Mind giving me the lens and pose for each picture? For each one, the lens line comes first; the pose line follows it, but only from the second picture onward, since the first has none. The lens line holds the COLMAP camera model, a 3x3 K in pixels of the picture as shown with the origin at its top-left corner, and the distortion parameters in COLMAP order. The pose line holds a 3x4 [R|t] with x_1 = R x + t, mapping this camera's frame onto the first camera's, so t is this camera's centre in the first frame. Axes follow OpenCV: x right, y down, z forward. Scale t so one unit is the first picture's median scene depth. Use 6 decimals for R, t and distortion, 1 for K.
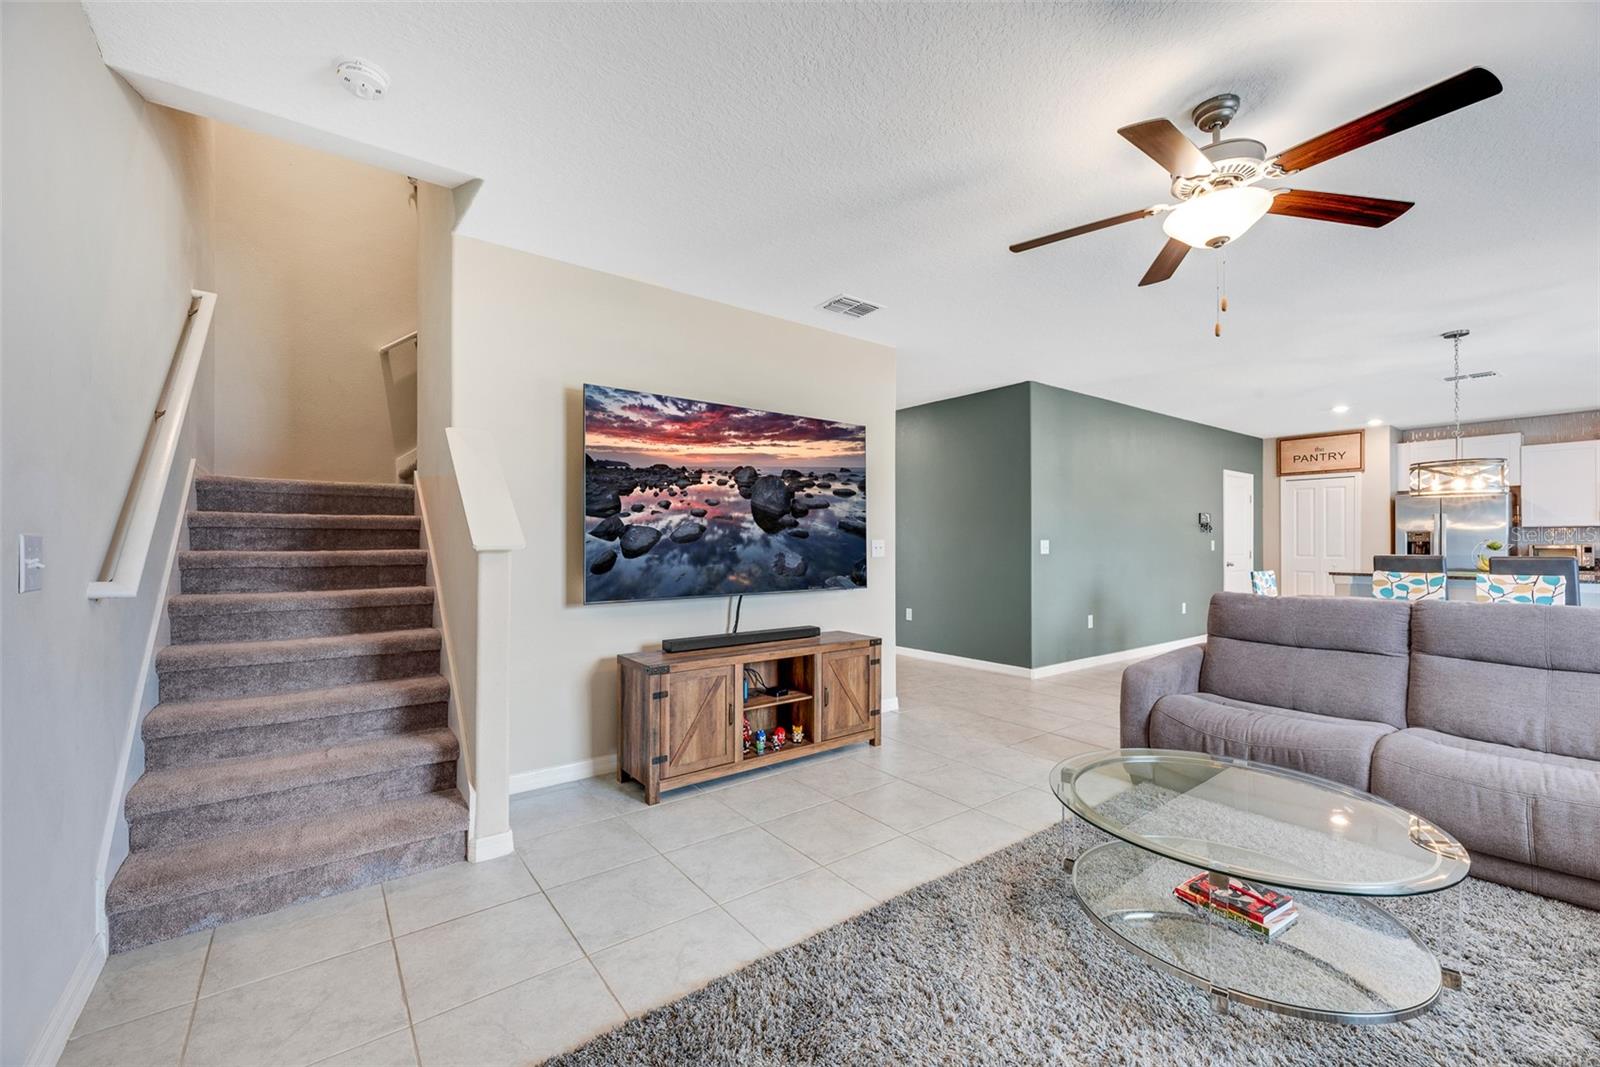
lens RADIAL K [[661.8, 0, 792.2], [0, 661.8, 538.2], [0, 0, 1]] dist [-0.000172, 0.002363]
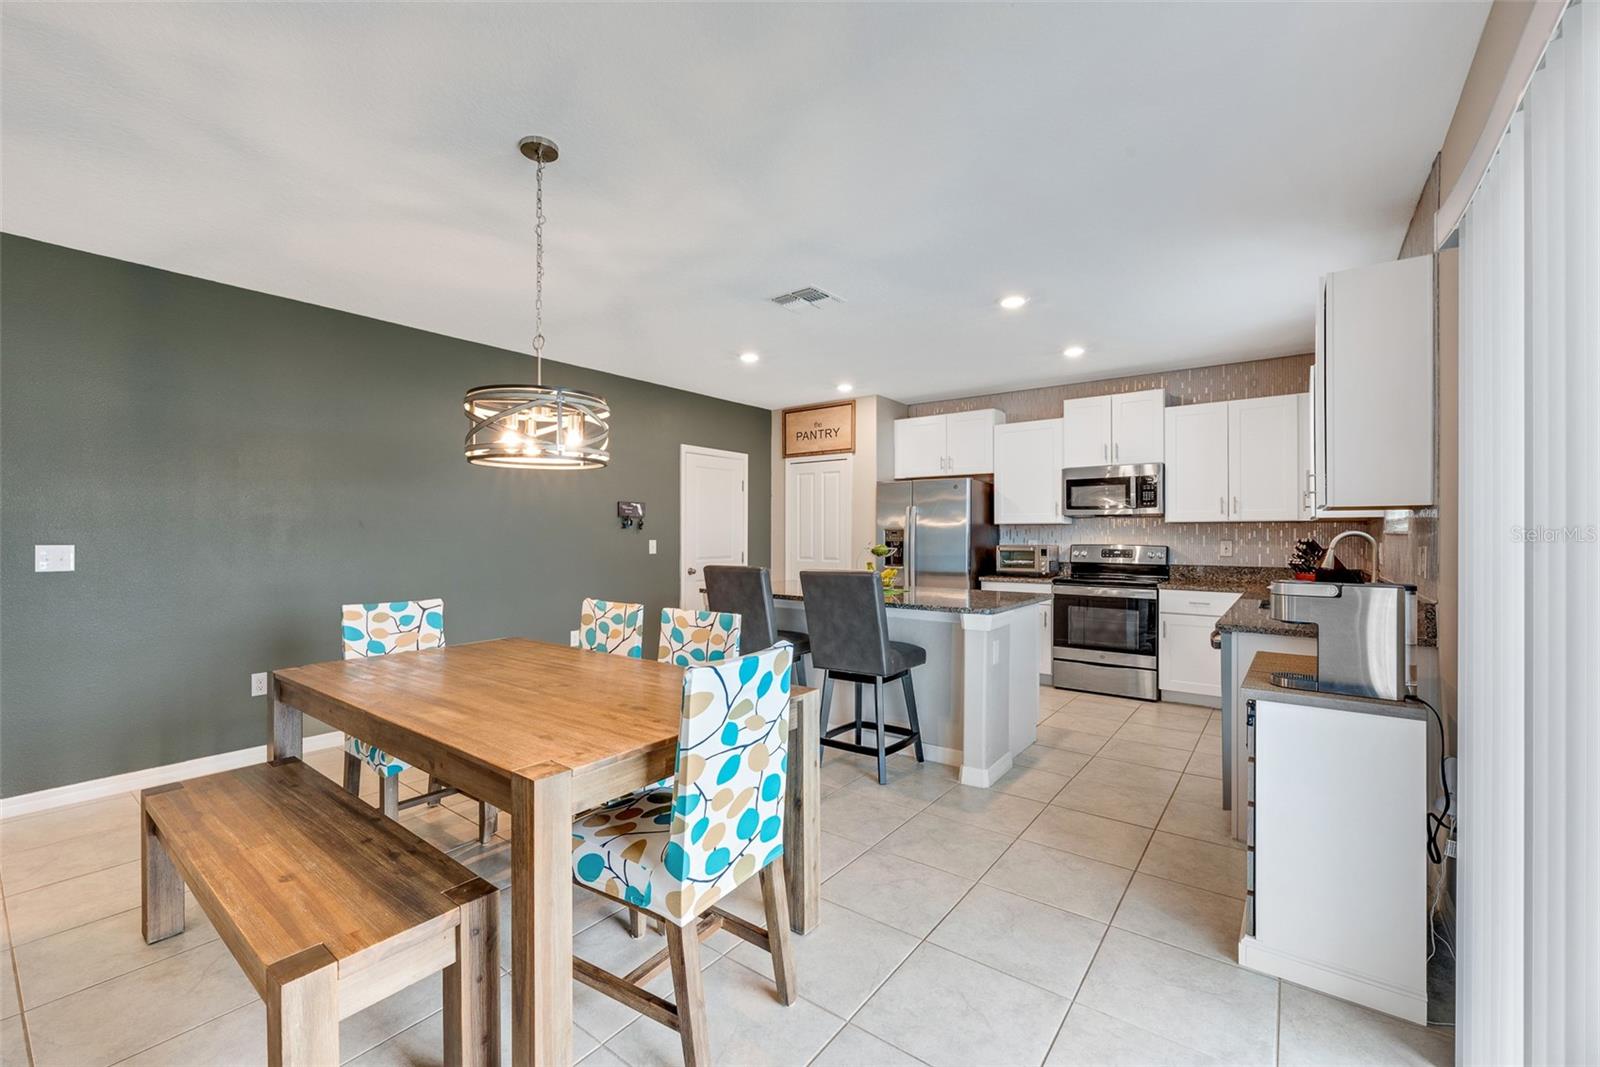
lens RADIAL K [[661.8, 0, 782.8], [0, 661.8, 529.2], [0, 0, 1]] dist [-0.000172, 0.002363]
pose [[0.967252, 0.003271, 0.253798, 0.598076], [-0.003119, 0.999995, -0.001000, -0.007642], [-0.253799, 0.000176, 0.967257, 0.259228]]
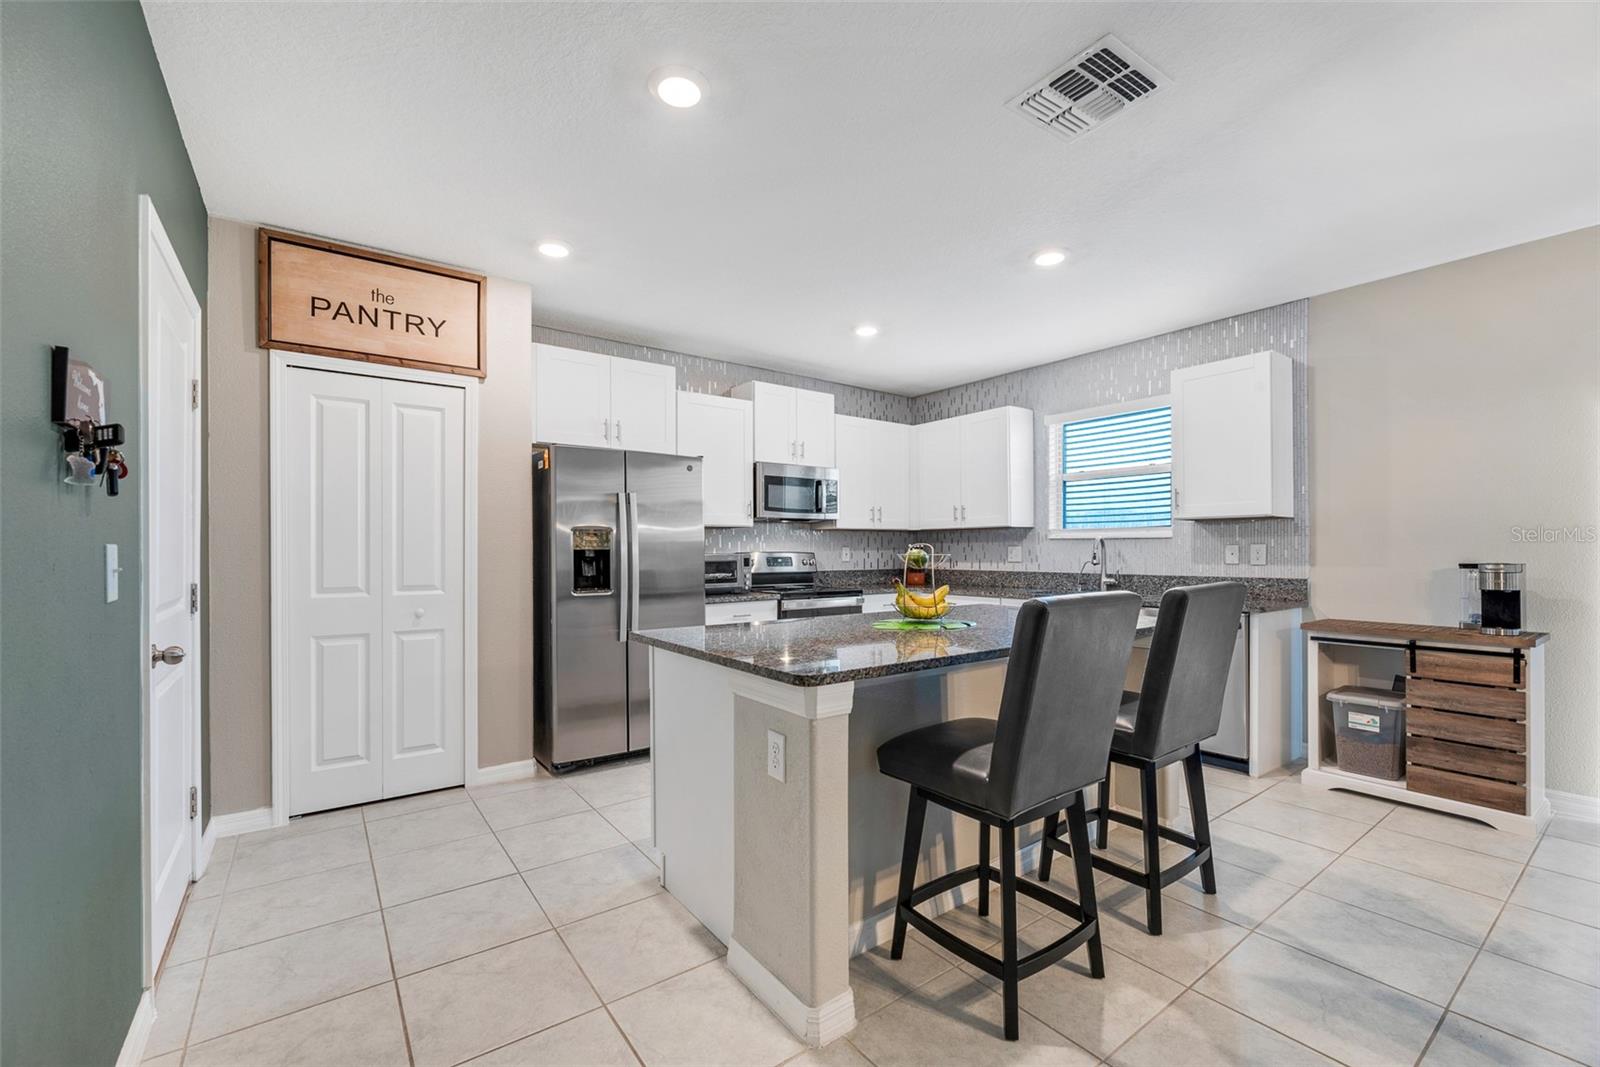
lens RADIAL K [[661.8, 0, 781.6], [0, 661.8, 545.5], [0, 0, 1]] dist [-0.000172, 0.002363]
pose [[0.028778, 0.007154, 0.999560, 0.473449], [-0.003588, 0.999969, -0.007054, 0.005245], [-0.999579, -0.003383, 0.028803, 0.831724]]
